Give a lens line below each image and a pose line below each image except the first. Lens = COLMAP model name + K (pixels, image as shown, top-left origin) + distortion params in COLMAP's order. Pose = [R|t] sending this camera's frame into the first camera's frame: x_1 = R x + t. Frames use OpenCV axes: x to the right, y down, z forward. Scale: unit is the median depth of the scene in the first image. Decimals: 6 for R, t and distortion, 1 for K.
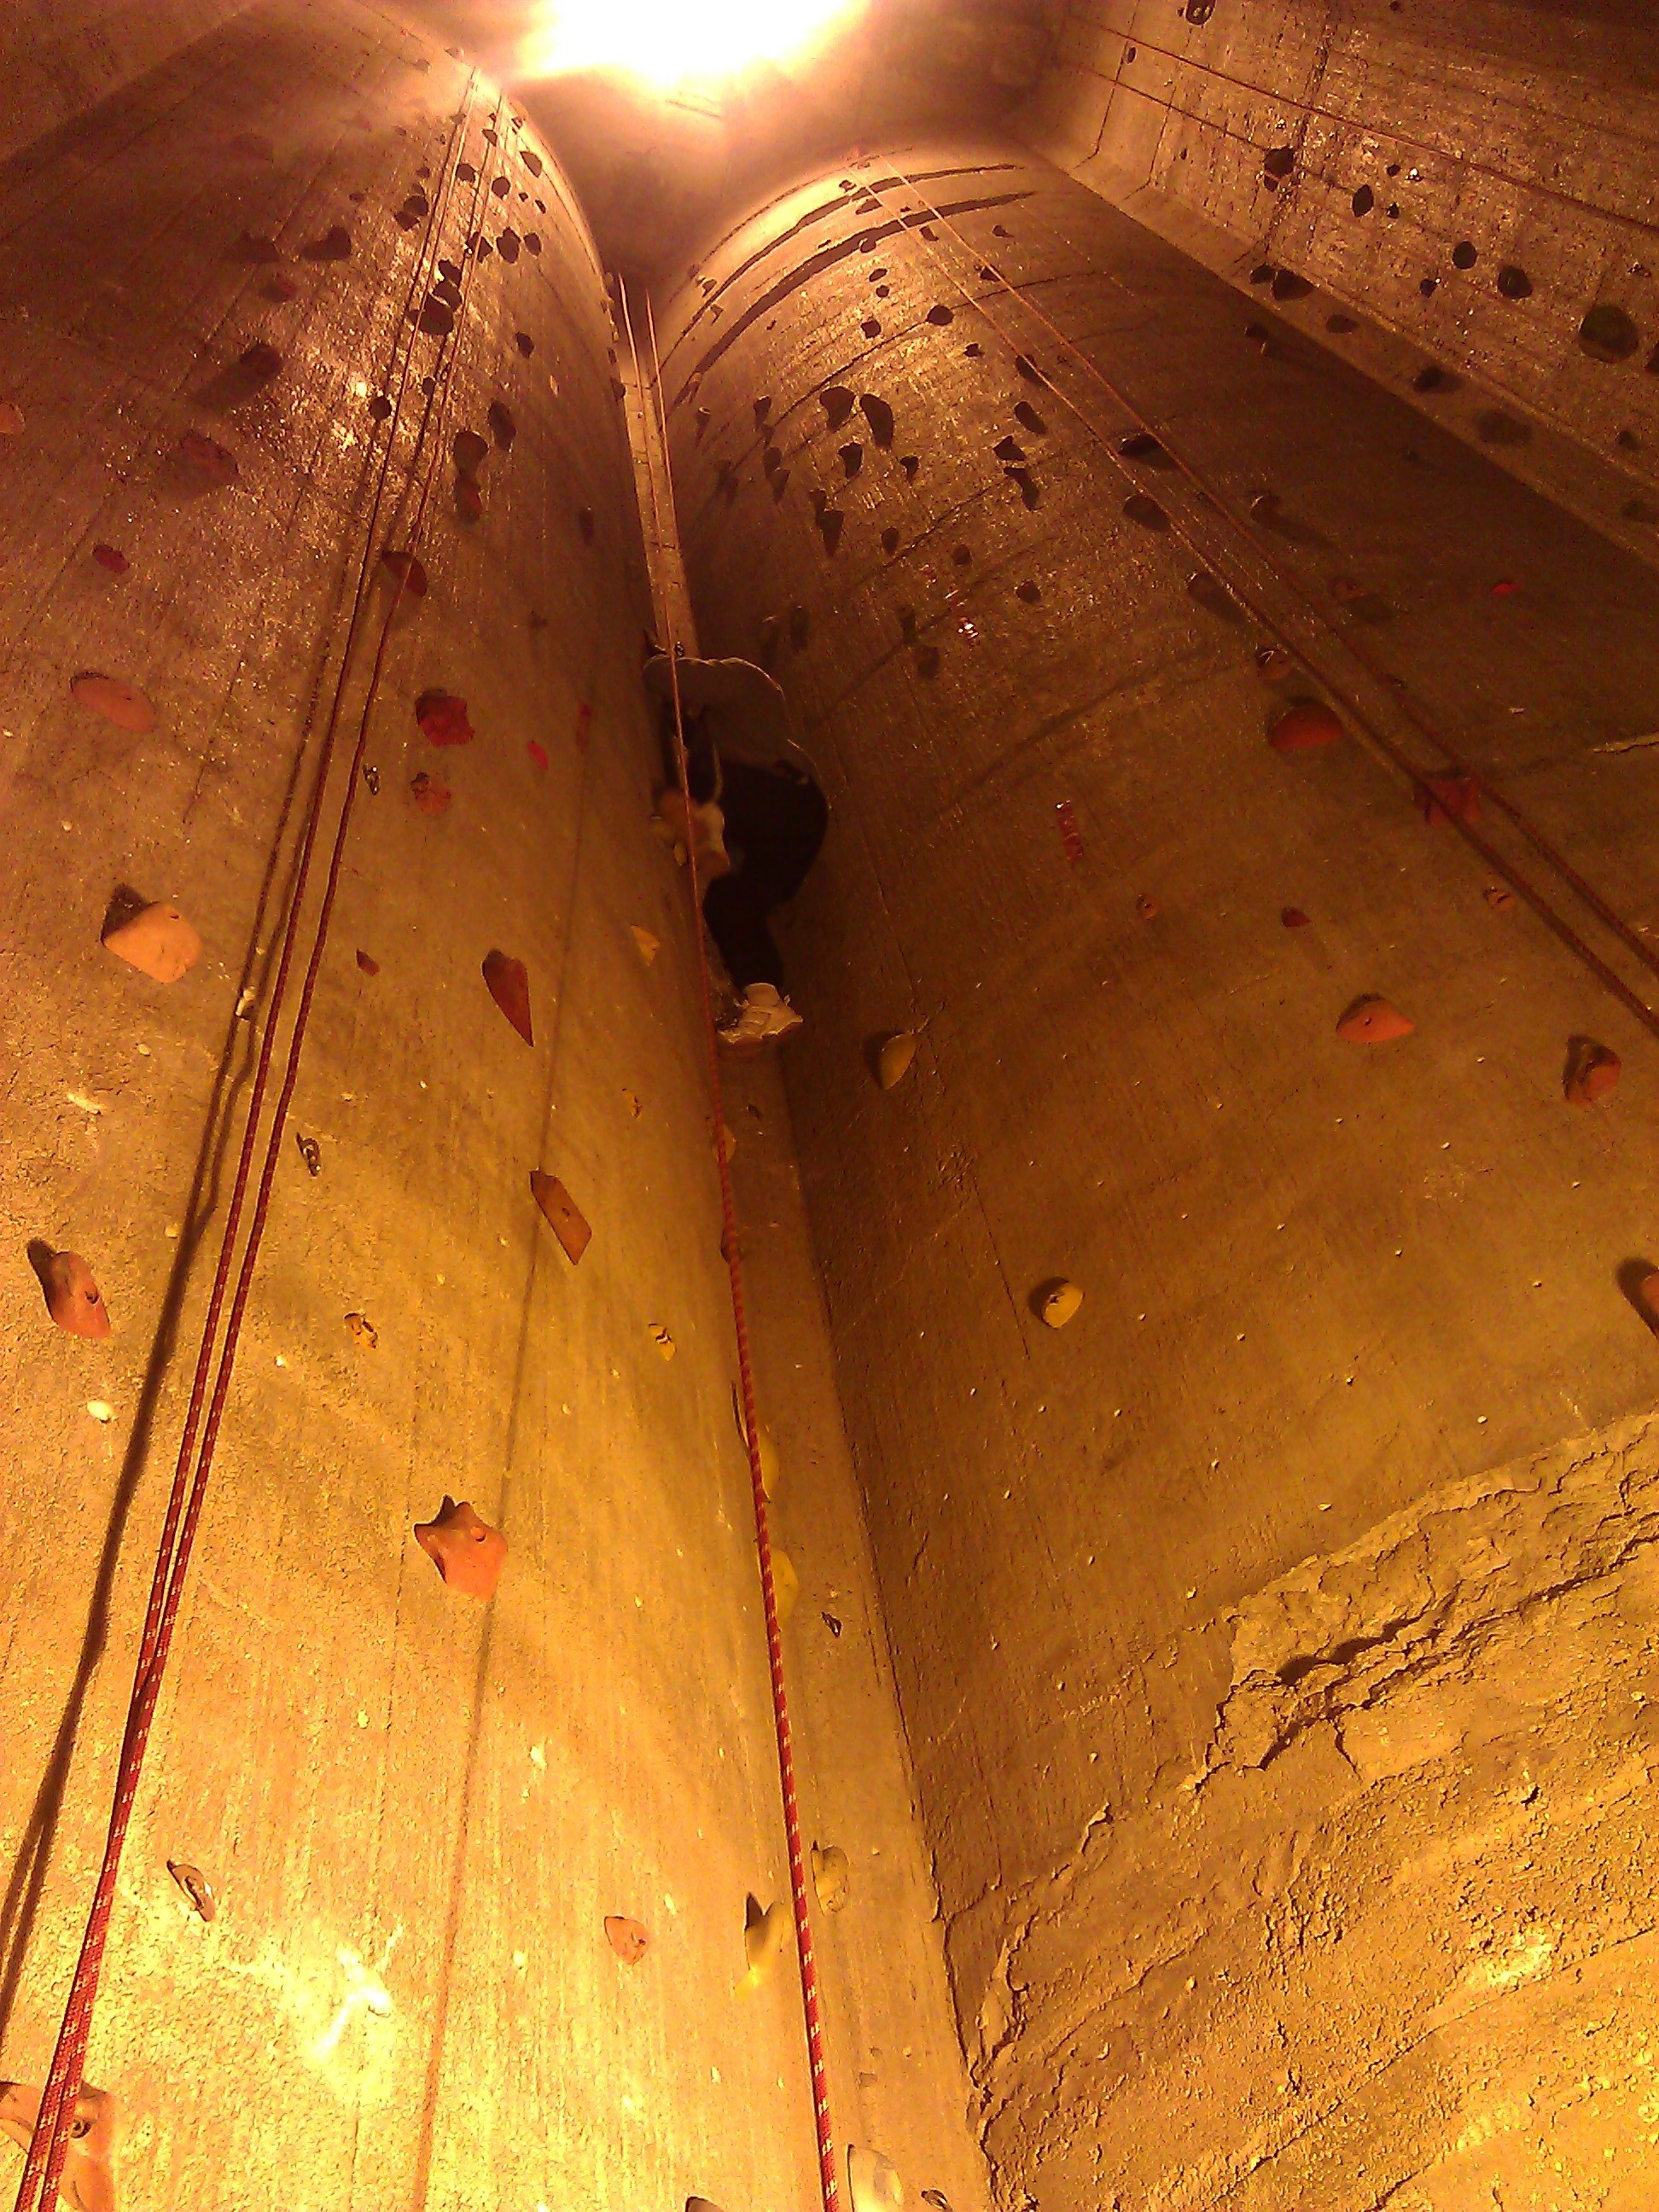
lens RADIAL K [[2237.7, 0, 851.7], [0, 2237.7, 1101.9], [0, 0, 1]] dist [-0.002967, 0.000000]
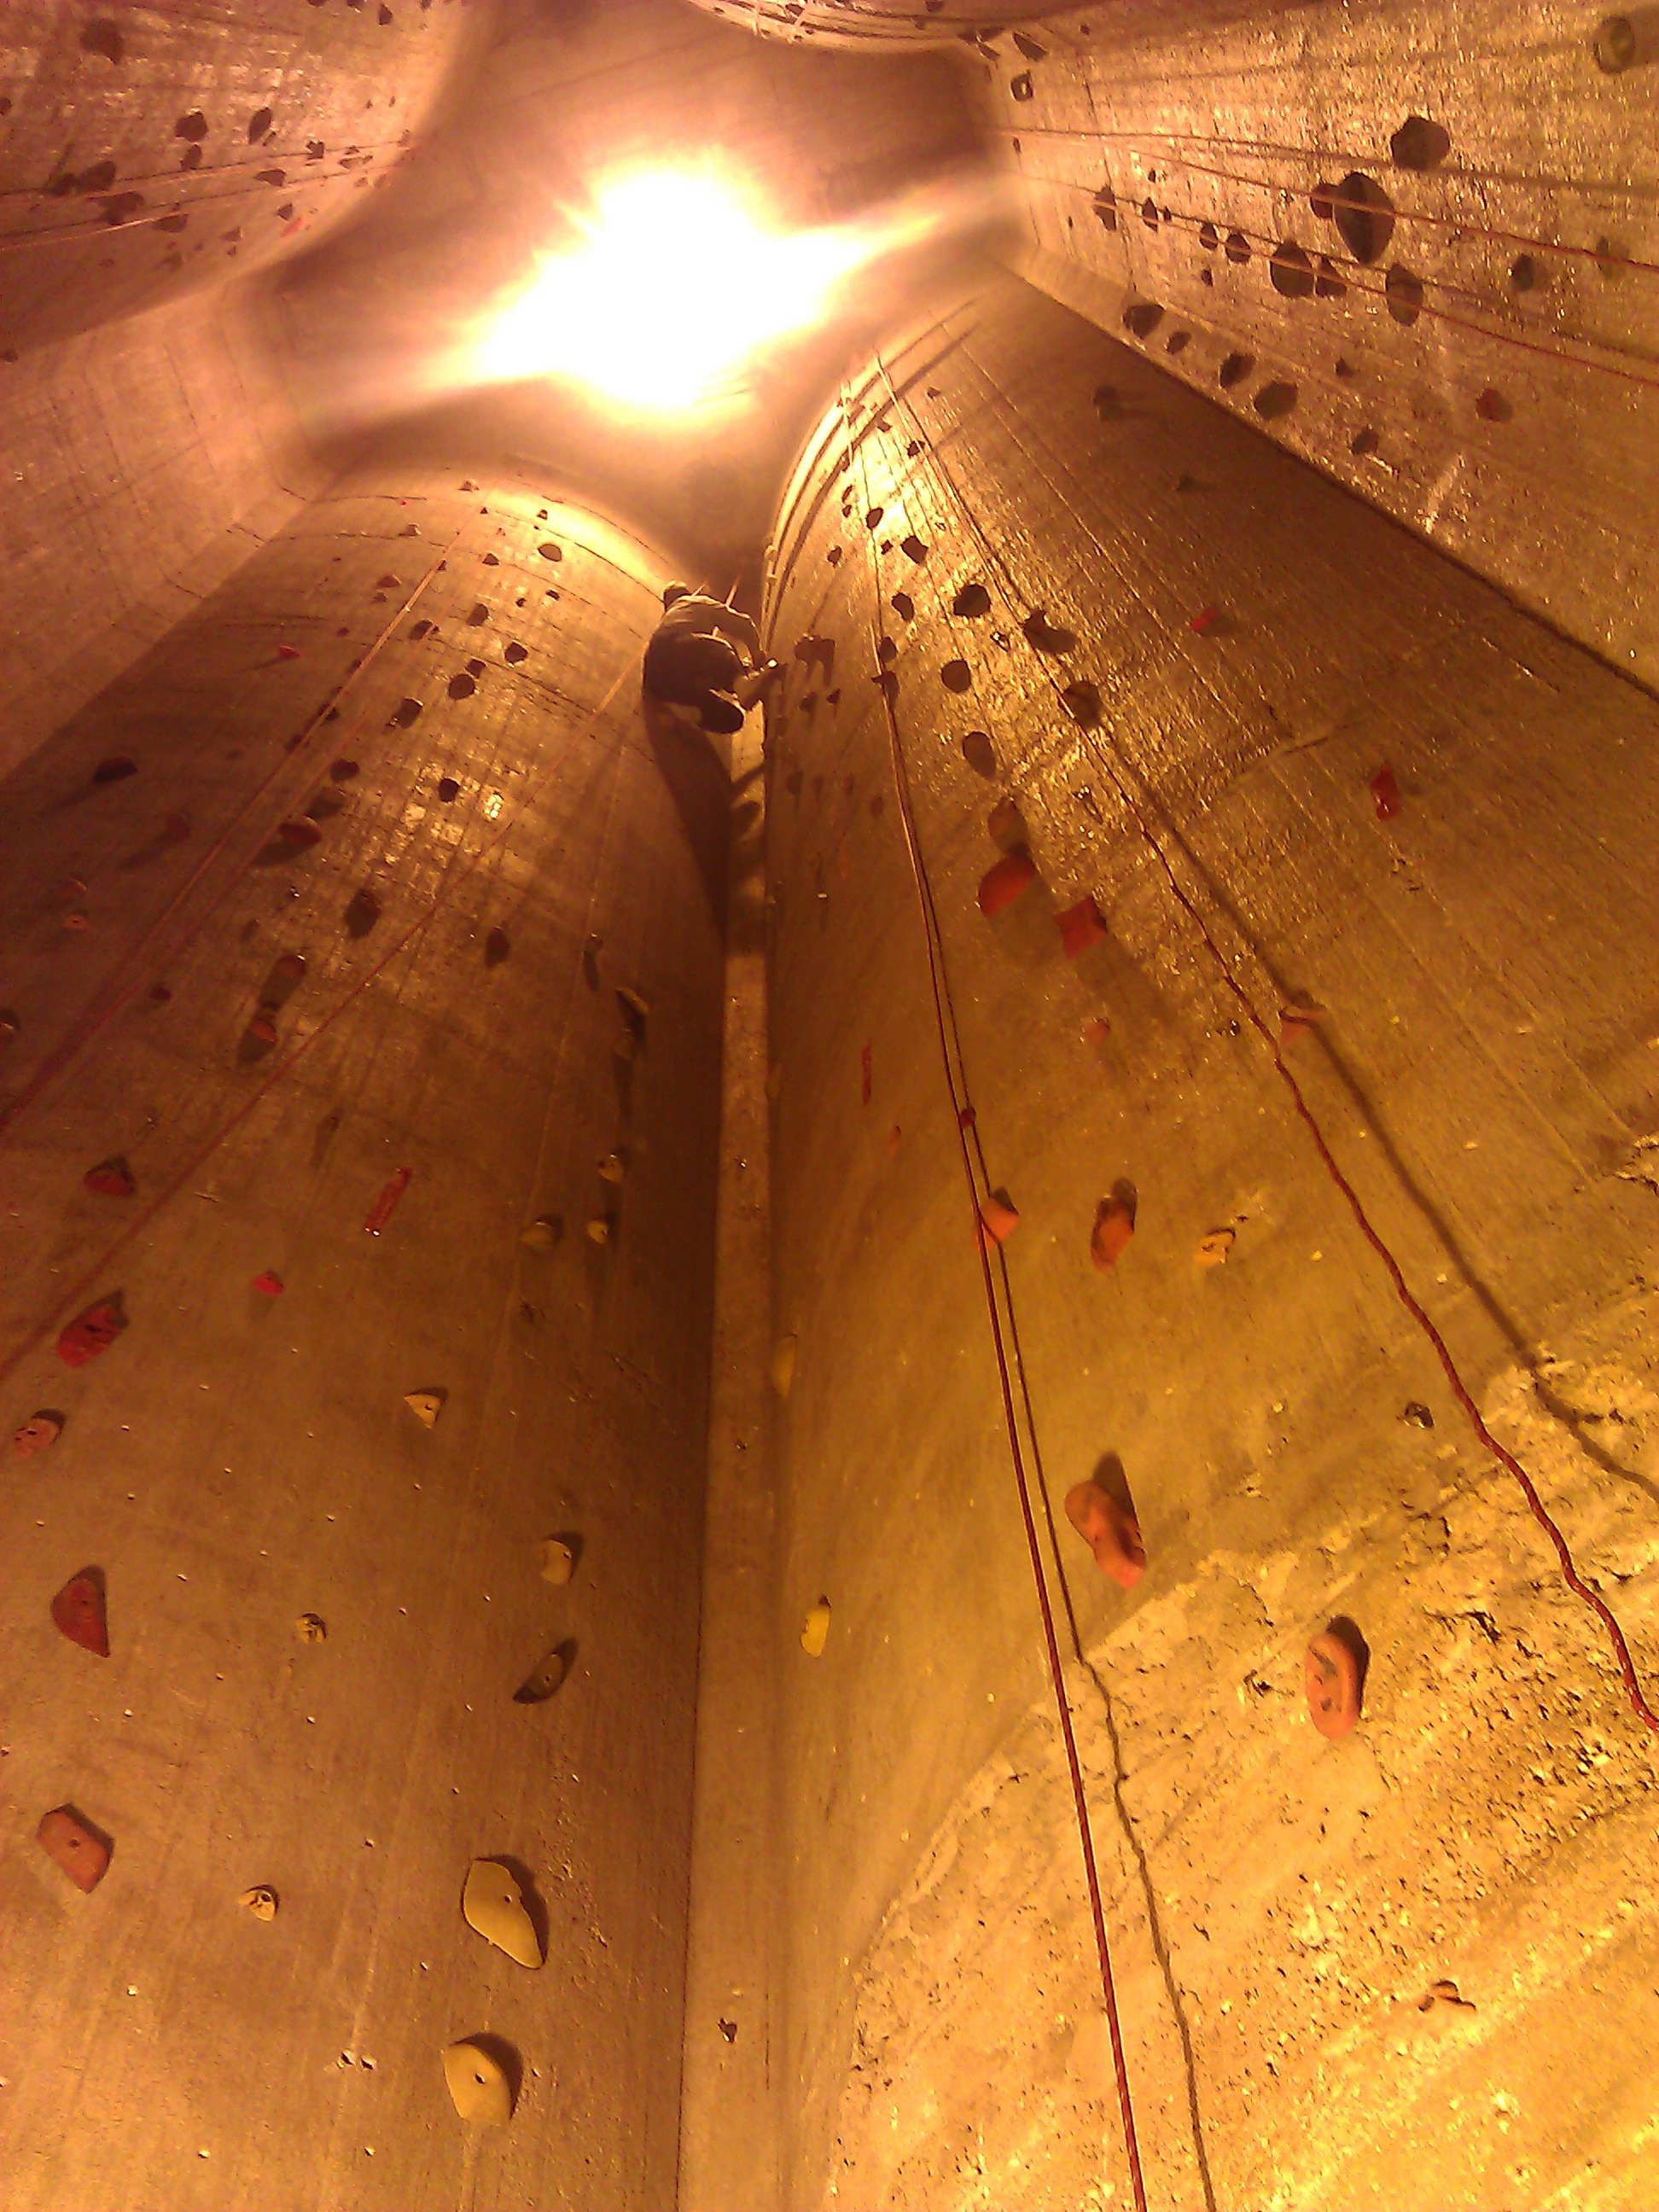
lens RADIAL K [[2237.7, 0, 832.9], [0, 2237.7, 1114.4], [0, 0, 1]] dist [-0.002967, 0.000000]
pose [[0.856964, -0.424252, -0.292615, 0.451327], [0.407282, 0.905395, -0.119918, 0.007399], [0.315807, -0.016412, 0.948681, 0.090645]]
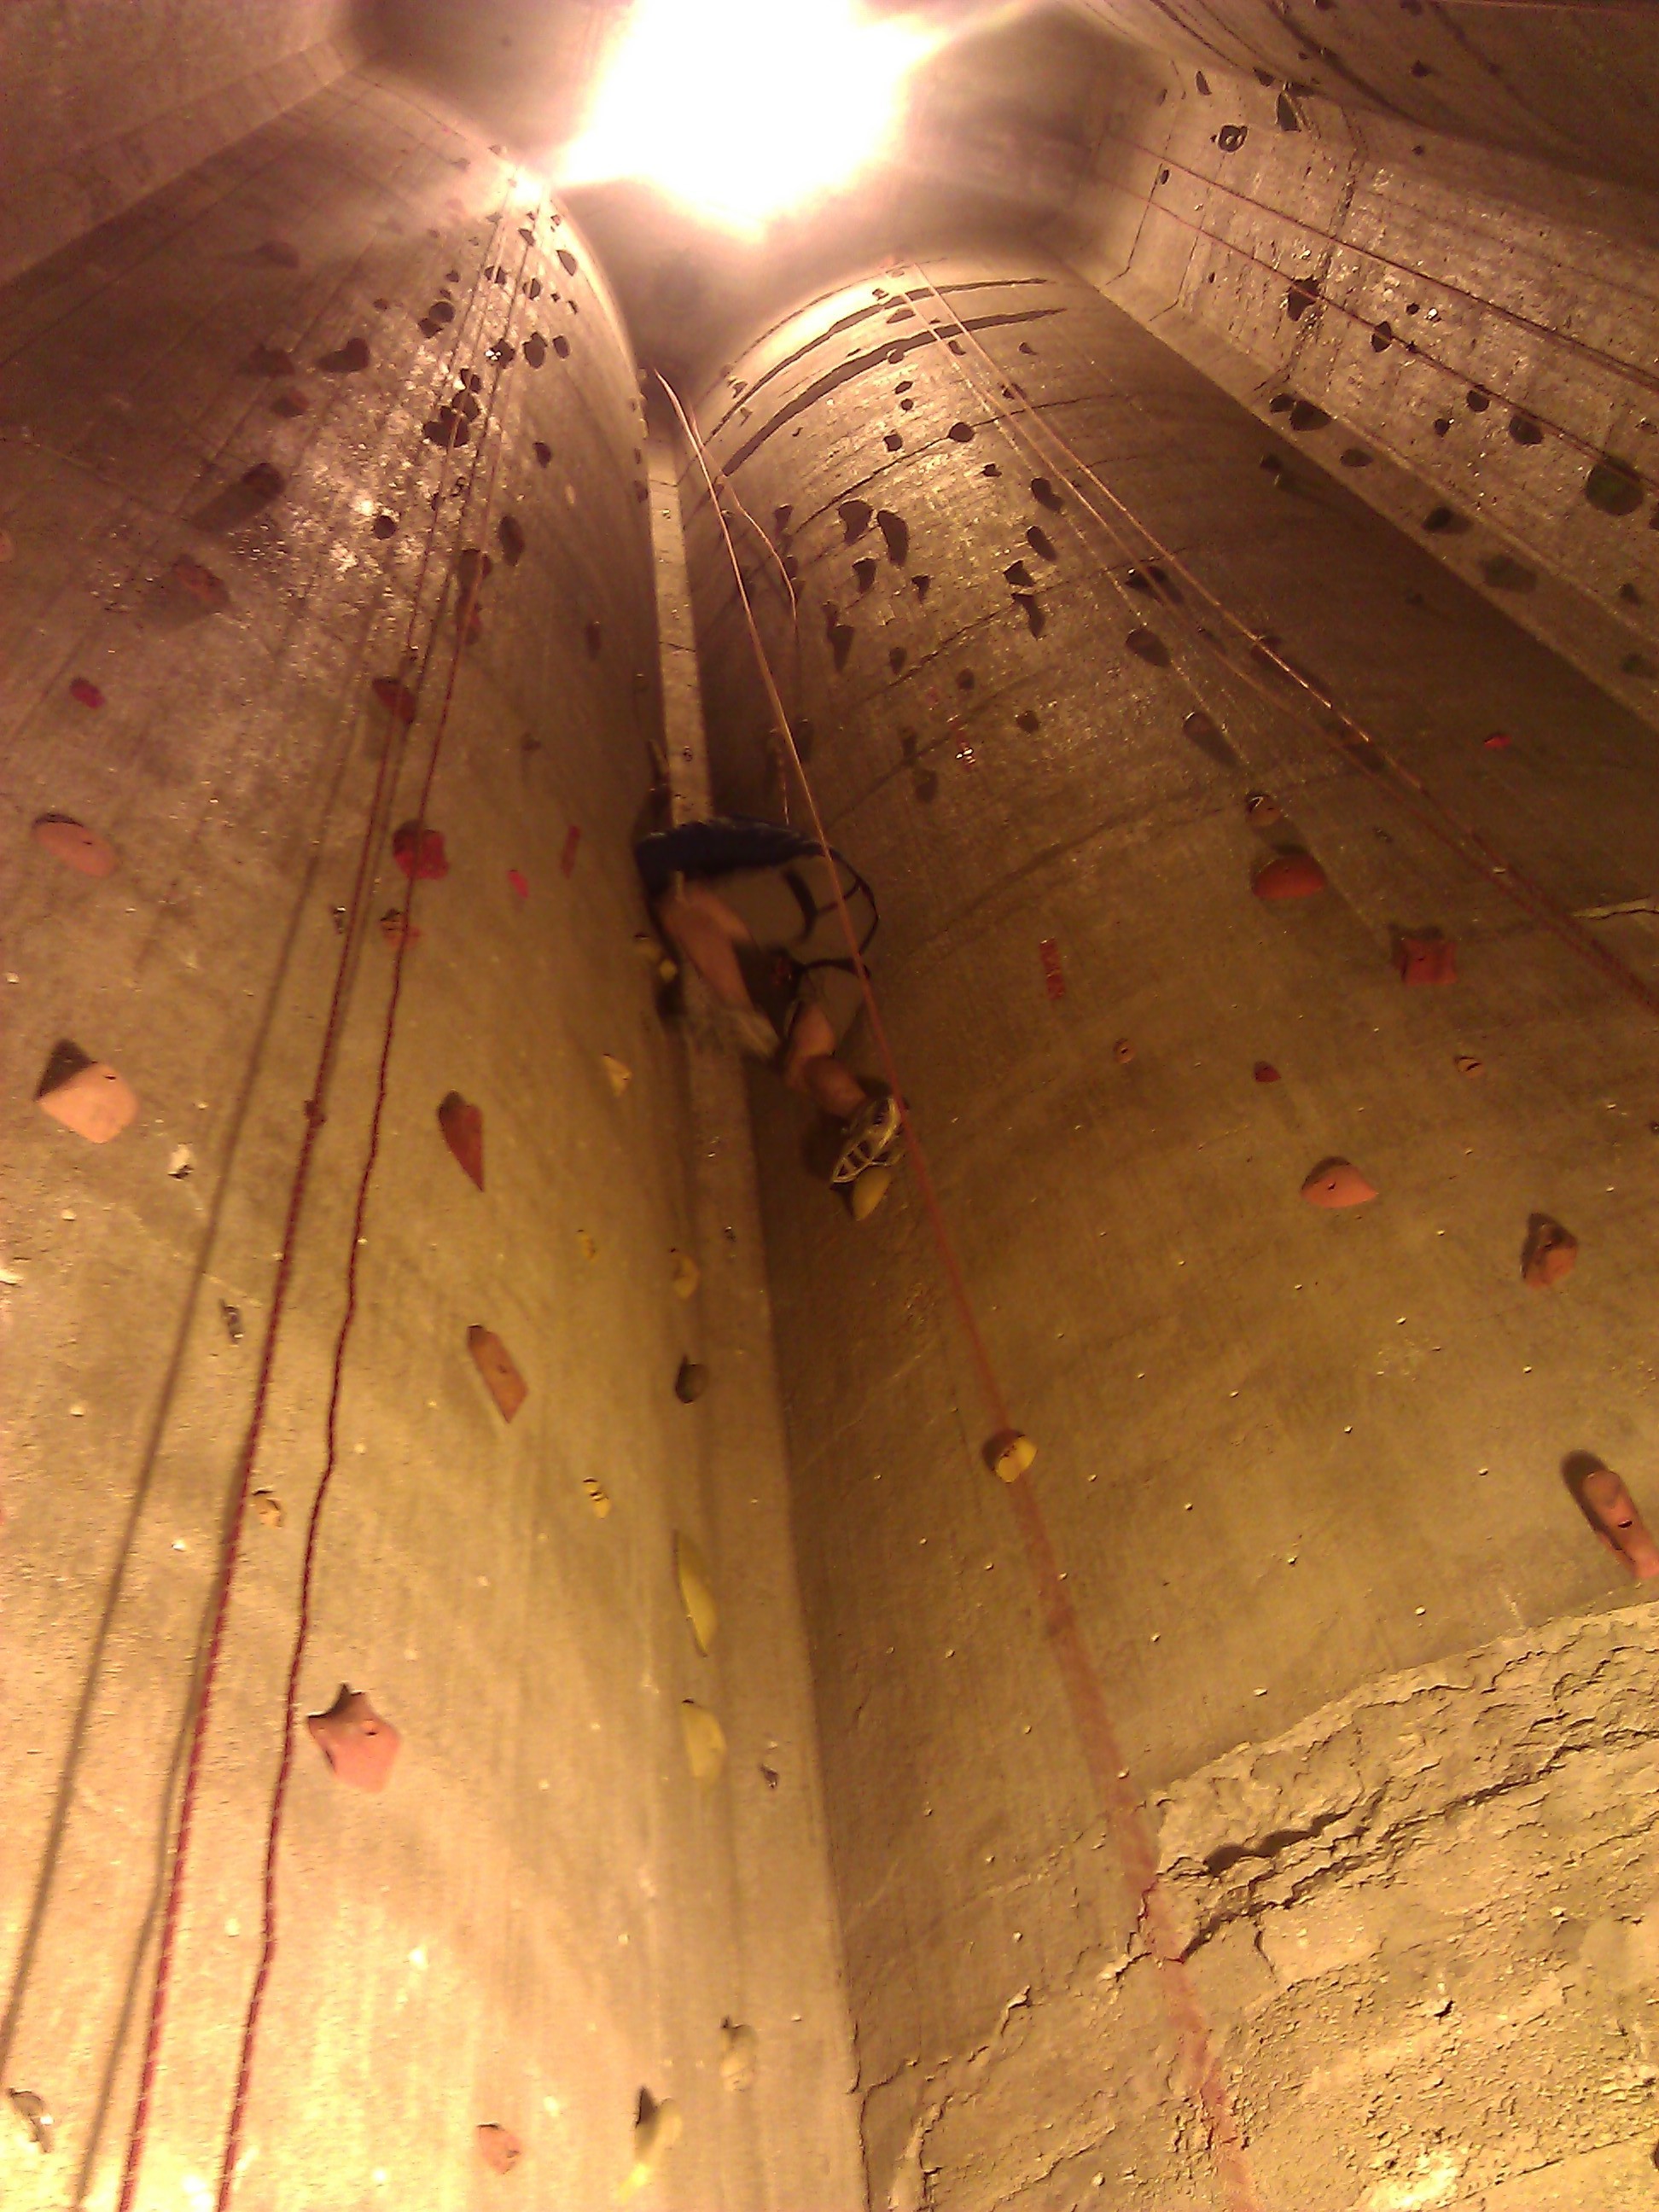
lens RADIAL K [[2237.7, 0, 847.2], [0, 2237.7, 1117.0], [0, 0, 1]] dist [-0.002967, 0.000000]
pose [[0.999208, 0.038514, -0.010024, 0.022802], [-0.038774, 0.998879, -0.027163, -0.030341], [0.008966, 0.027530, 0.999581, 0.000553]]
